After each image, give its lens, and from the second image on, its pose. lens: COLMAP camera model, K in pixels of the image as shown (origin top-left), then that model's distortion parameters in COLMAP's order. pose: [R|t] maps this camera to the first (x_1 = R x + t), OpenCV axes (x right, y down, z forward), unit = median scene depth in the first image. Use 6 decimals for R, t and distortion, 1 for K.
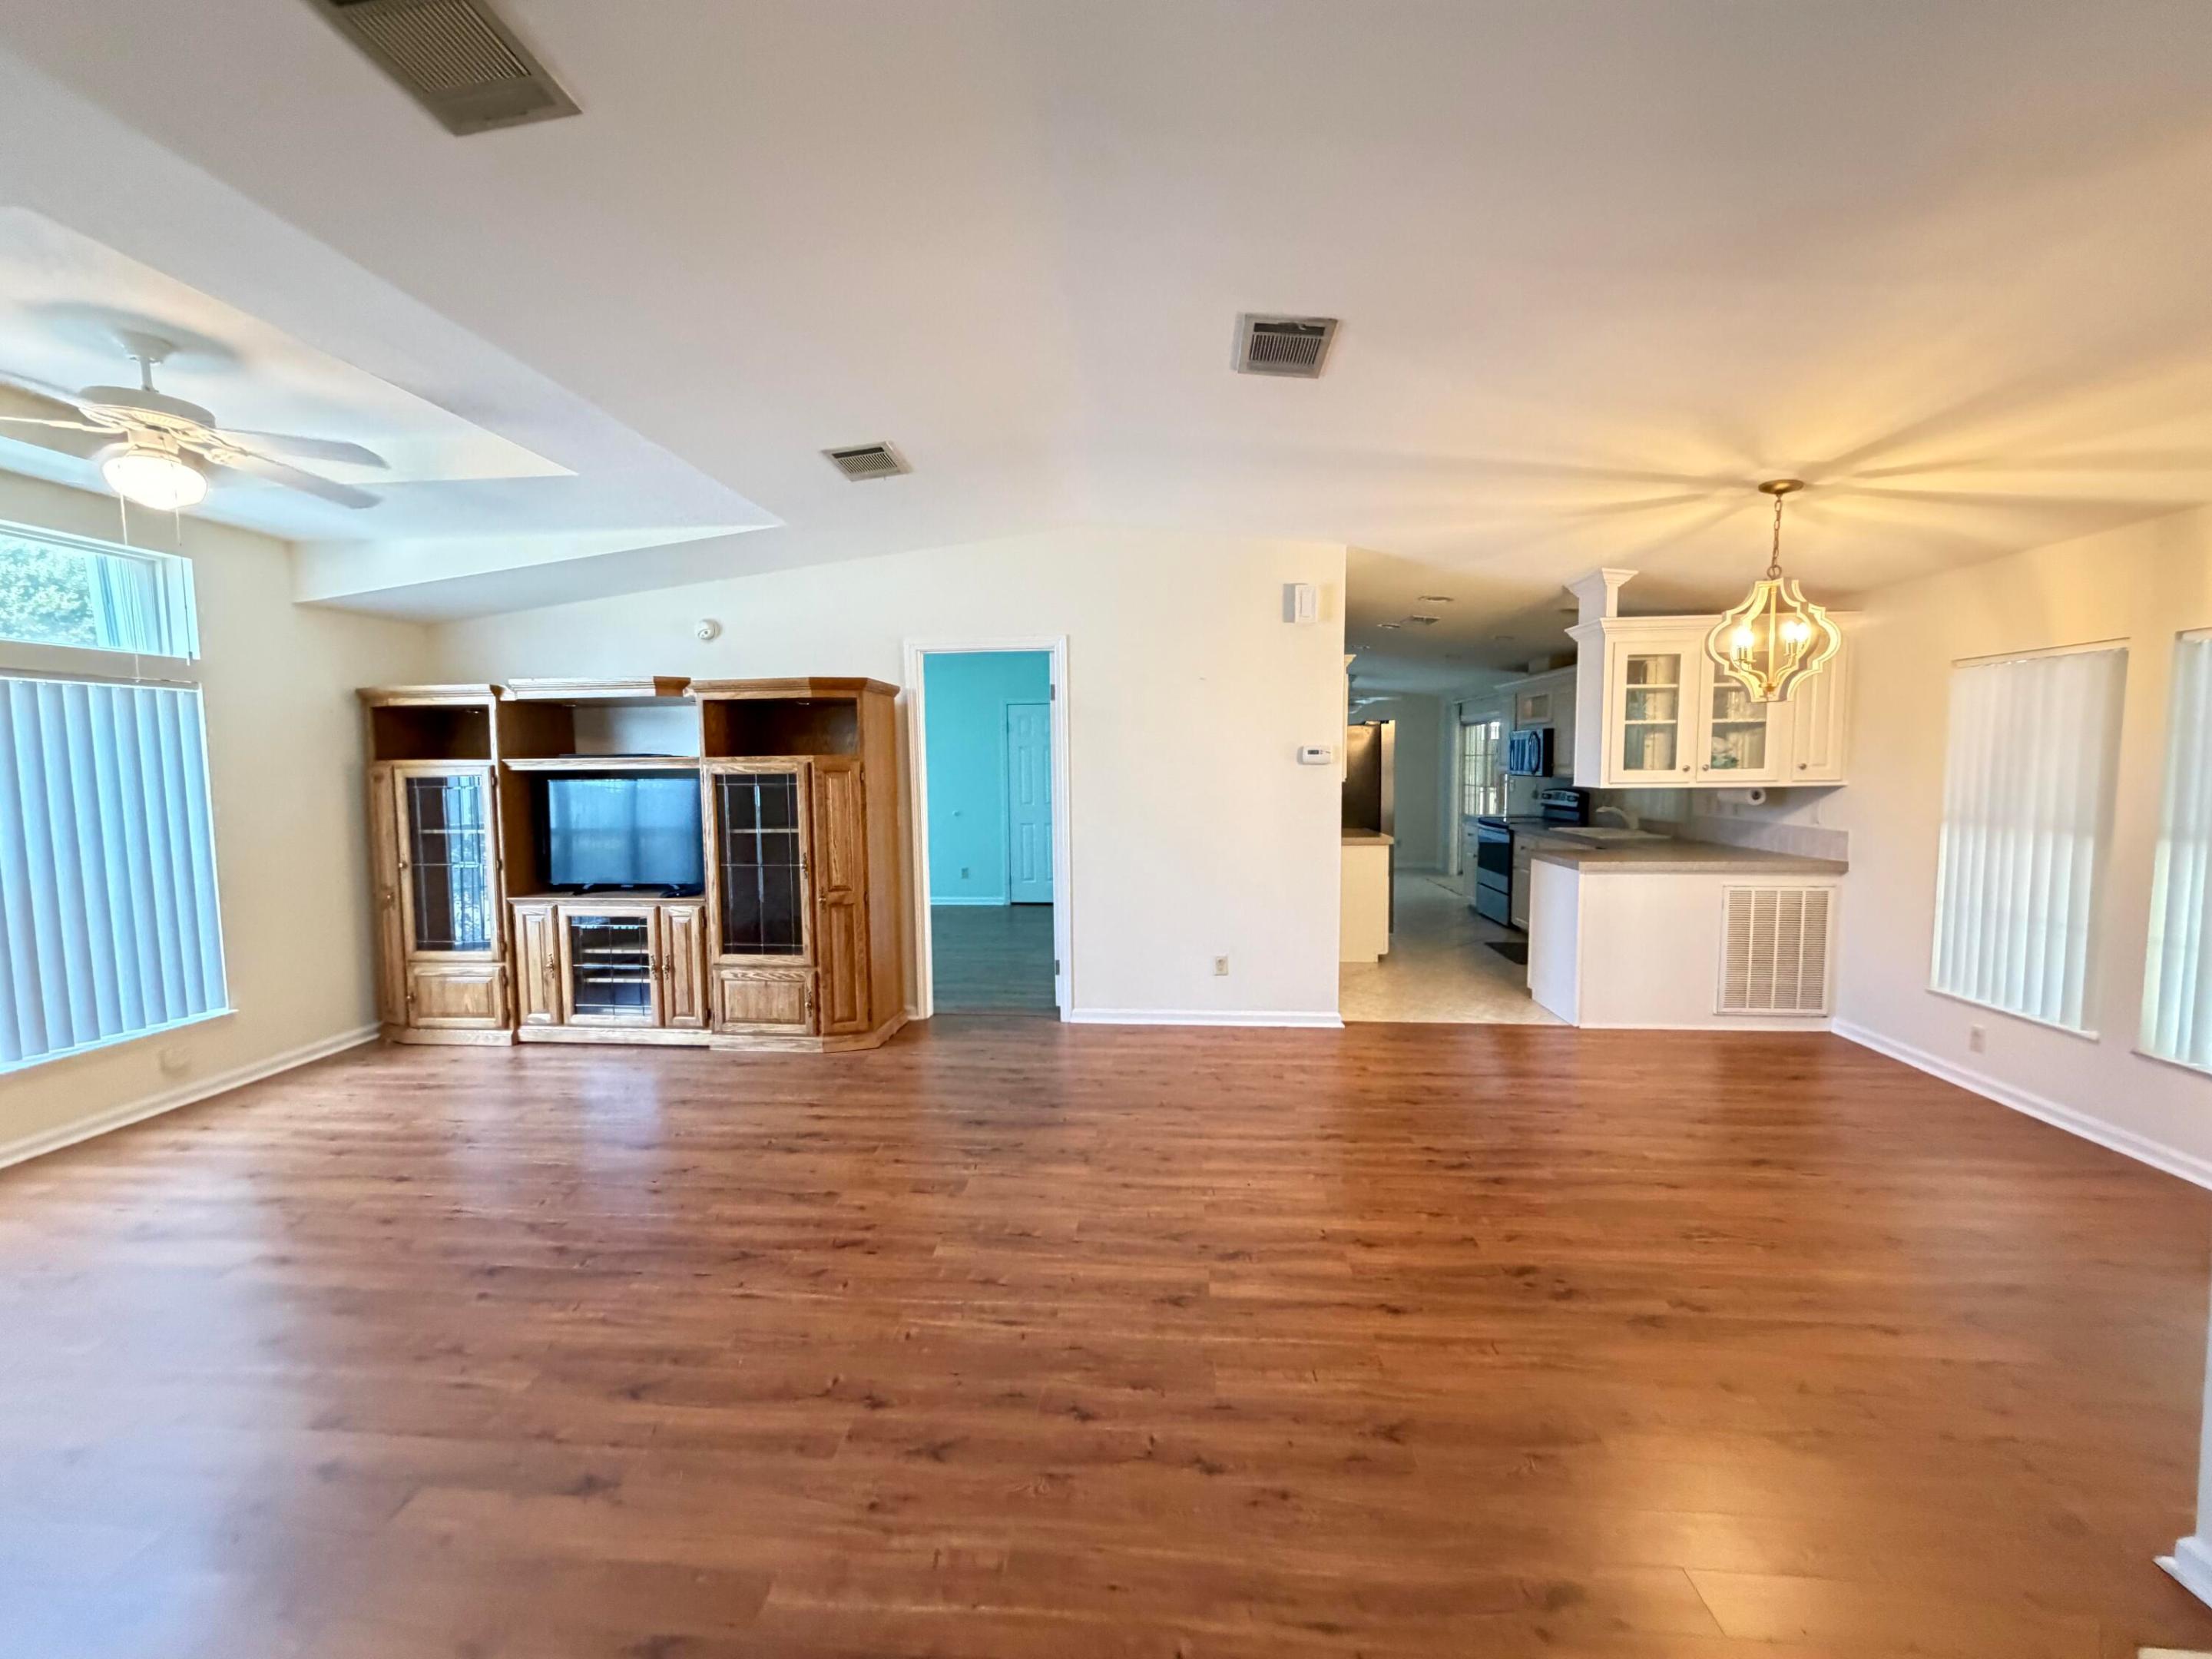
lens RADIAL K [[883.4, 0, 1096.9], [0, 883.4, 828.7], [0, 0, 1]] dist [-0.000393, 0.000787]
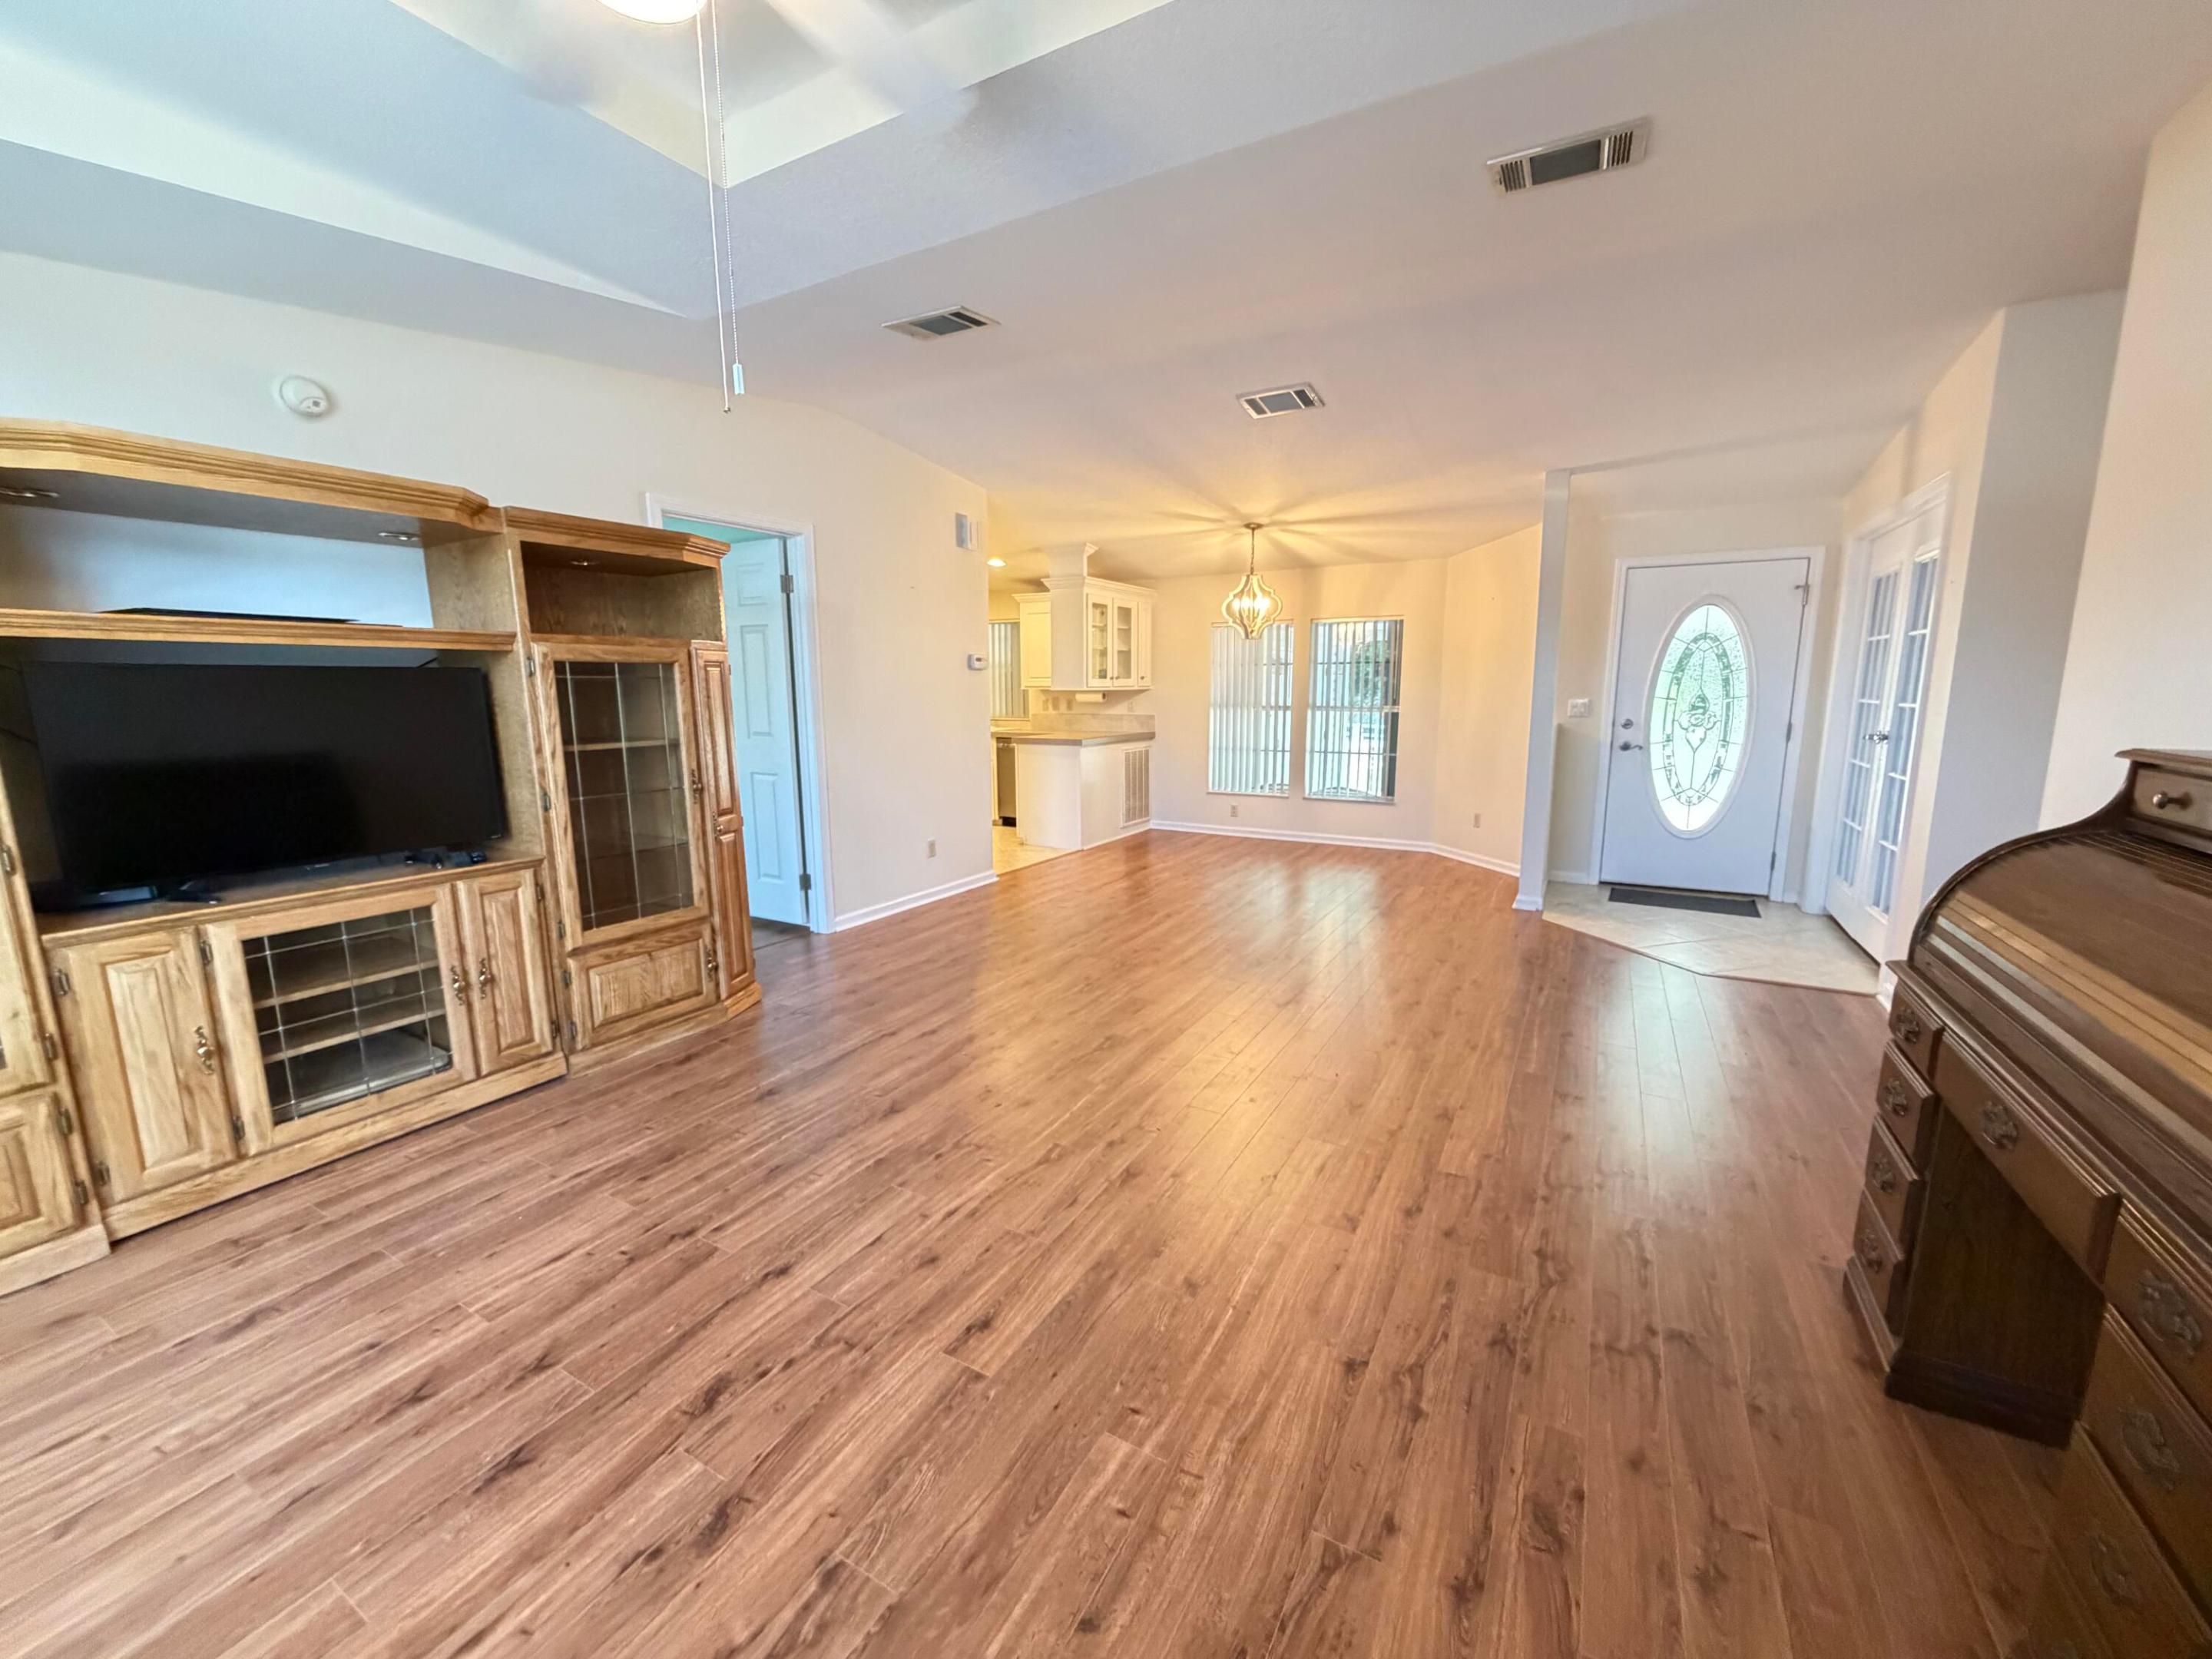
lens RADIAL K [[883.4, 0, 1103.3], [0, 883.4, 823.9], [0, 0, 1]] dist [-0.000393, 0.000787]
pose [[0.413101, -0.132276, 0.901027, -0.864708], [0.067527, 0.991121, 0.114543, 0.010352], [-0.908178, 0.013526, 0.418365, 0.360986]]
